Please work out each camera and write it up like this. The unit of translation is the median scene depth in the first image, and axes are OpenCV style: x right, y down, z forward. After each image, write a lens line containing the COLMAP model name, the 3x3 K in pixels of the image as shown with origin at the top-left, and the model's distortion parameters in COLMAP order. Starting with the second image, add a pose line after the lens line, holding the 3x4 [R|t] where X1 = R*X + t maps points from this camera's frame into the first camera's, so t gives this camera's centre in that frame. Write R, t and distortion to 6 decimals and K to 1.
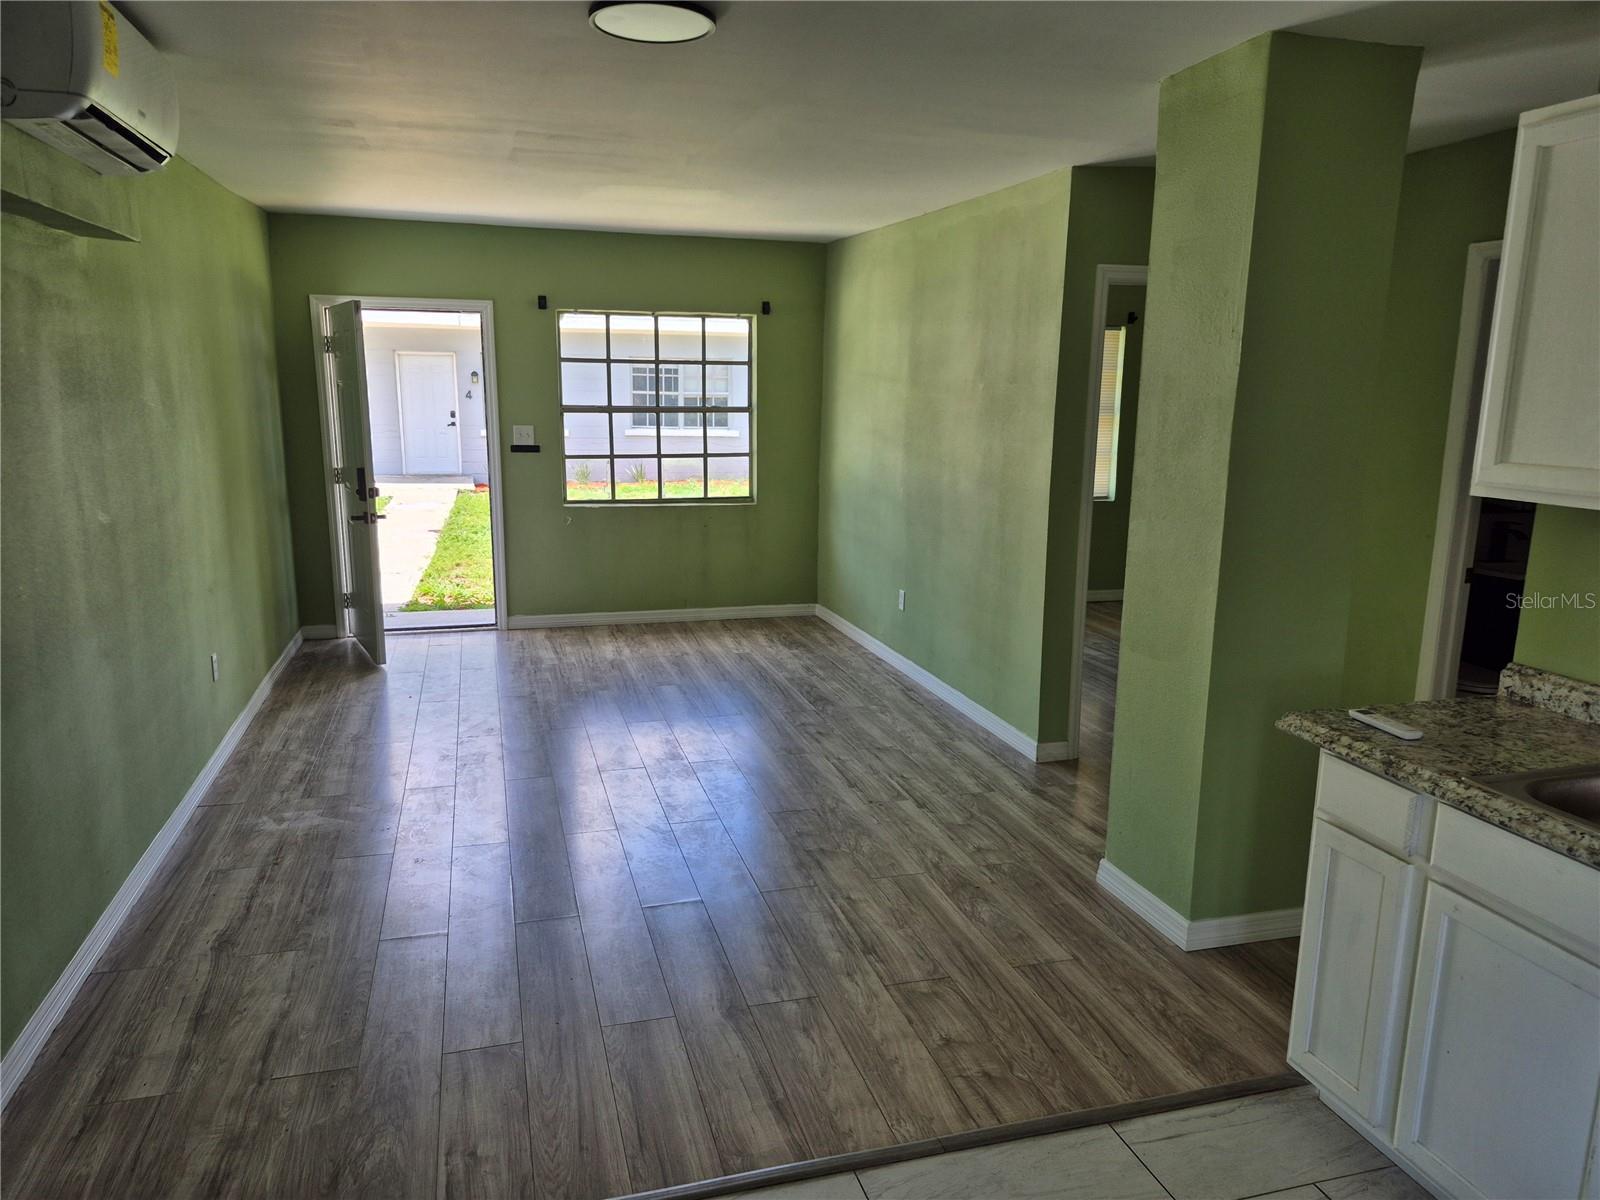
lens RADIAL K [[1134.6, 0, 797.1], [0, 1134.6, 610.0], [0, 0, 1]] dist [0.072768, -0.006731]
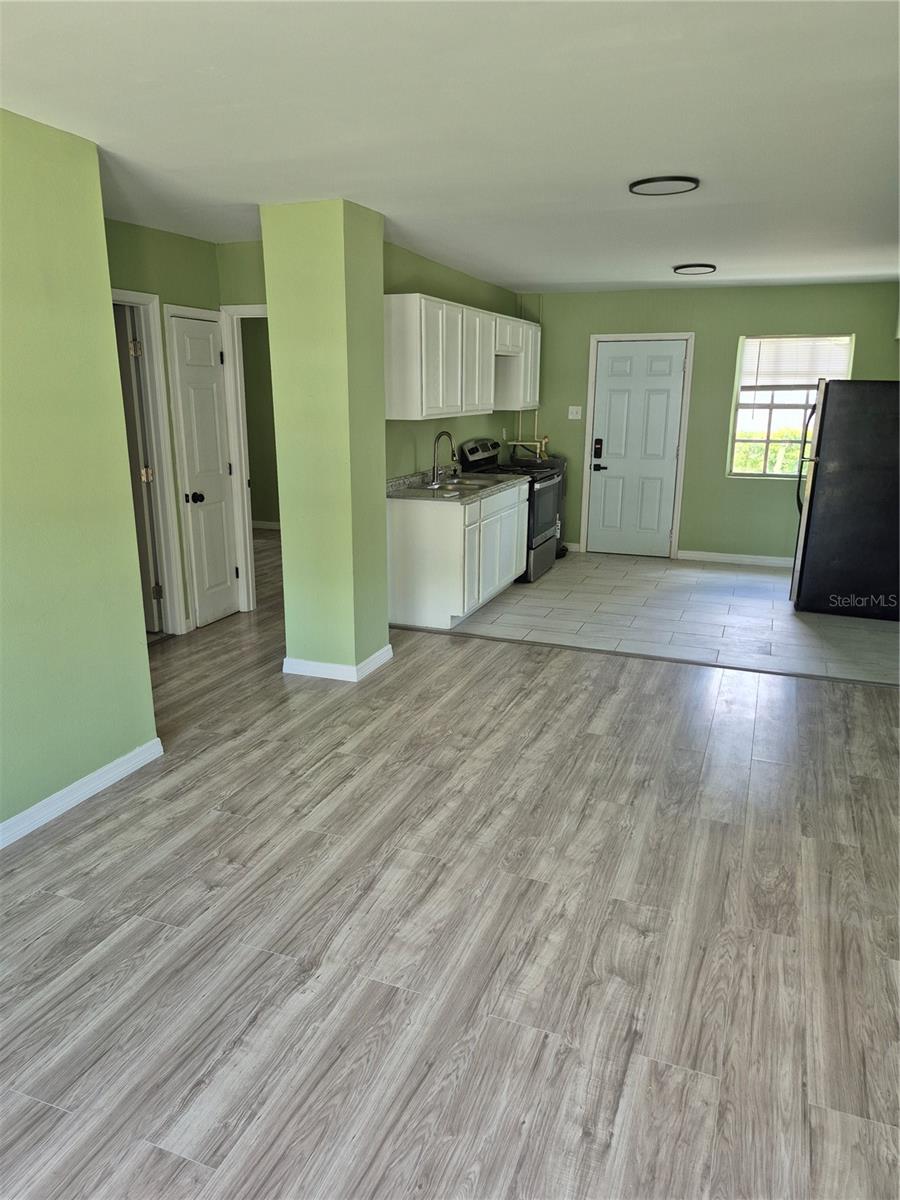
lens RADIAL K [[851.0, 0, 442.8], [0, 851.0, 594.8], [0, 0, 1]] dist [0.072768, -0.006731]
pose [[-0.797920, -0.153404, 0.582915, -0.580520], [0.110899, 0.913202, 0.392128, -0.376756], [-0.592473, 0.377532, -0.711650, 1.879365]]
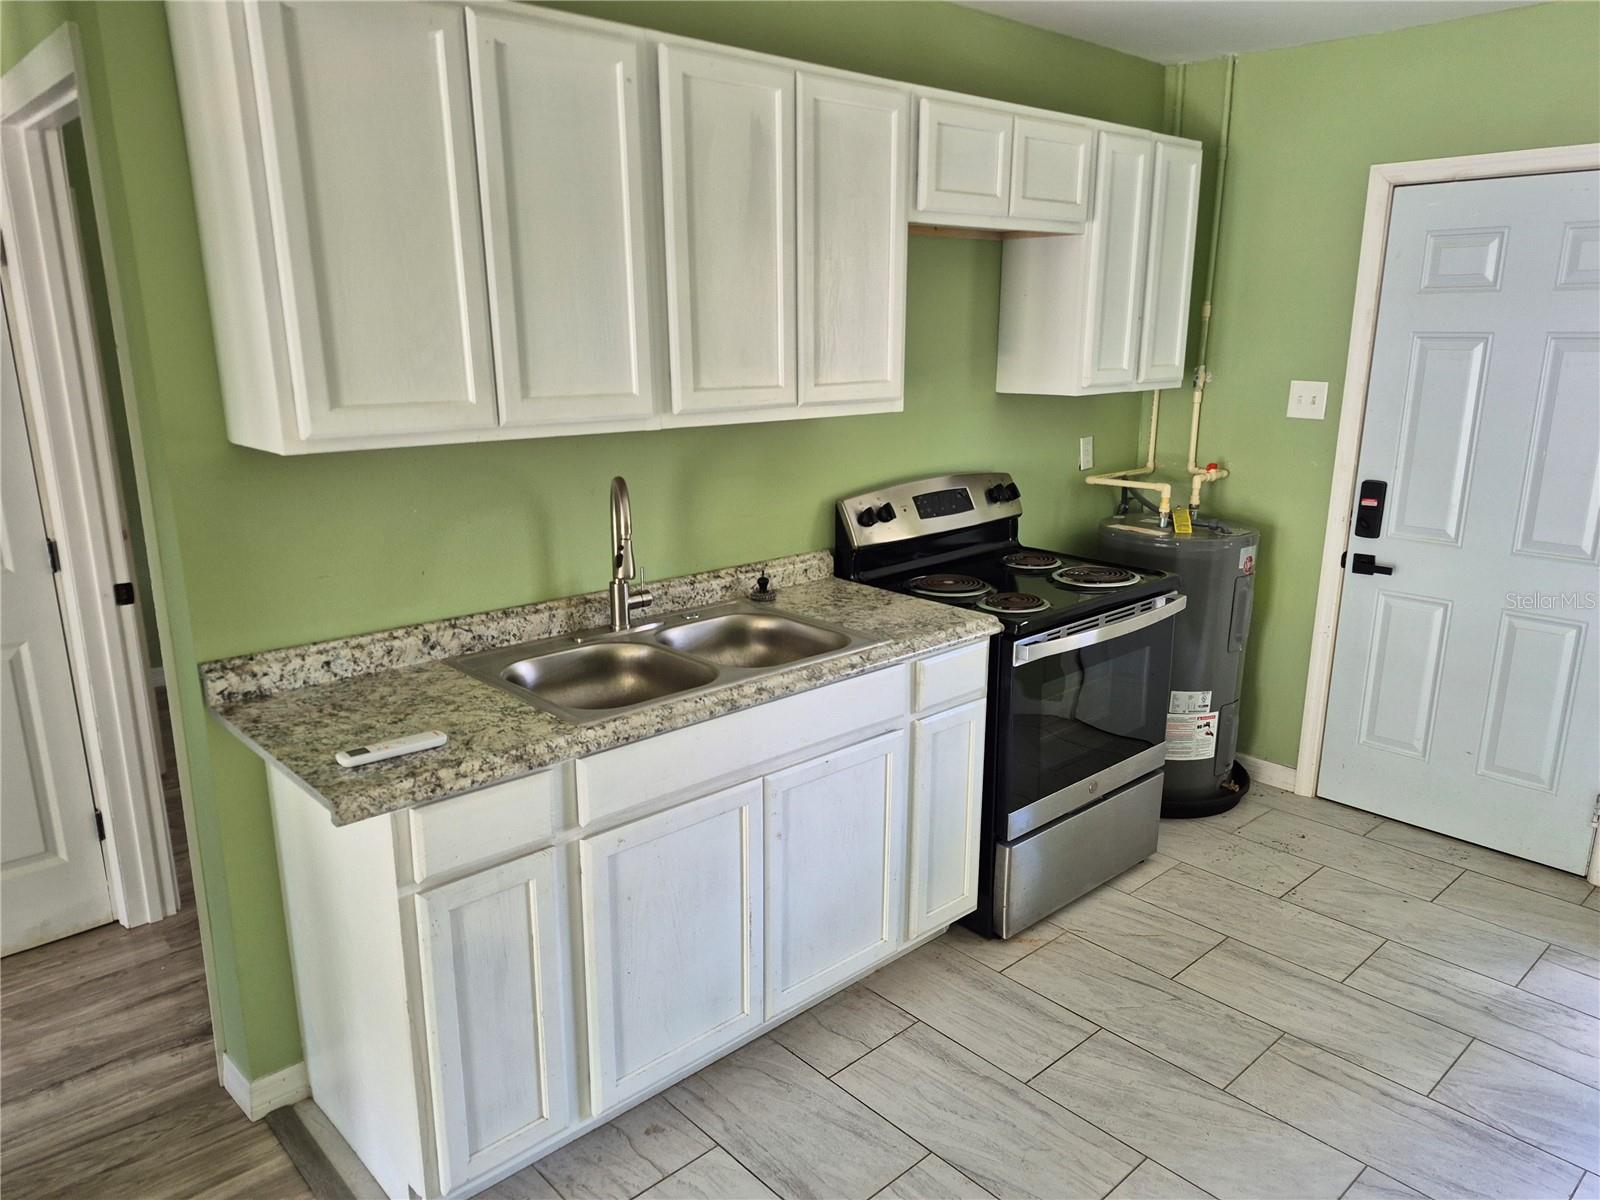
lens RADIAL K [[1134.6, 0, 812.0], [0, 1134.6, 599.3], [0, 0, 1]] dist [0.072768, -0.006731]
pose [[-0.461763, -0.223961, 0.858264, -0.170297], [0.168912, 0.927690, 0.332956, -0.131279], [-0.870772, 0.298718, -0.390543, 0.654312]]
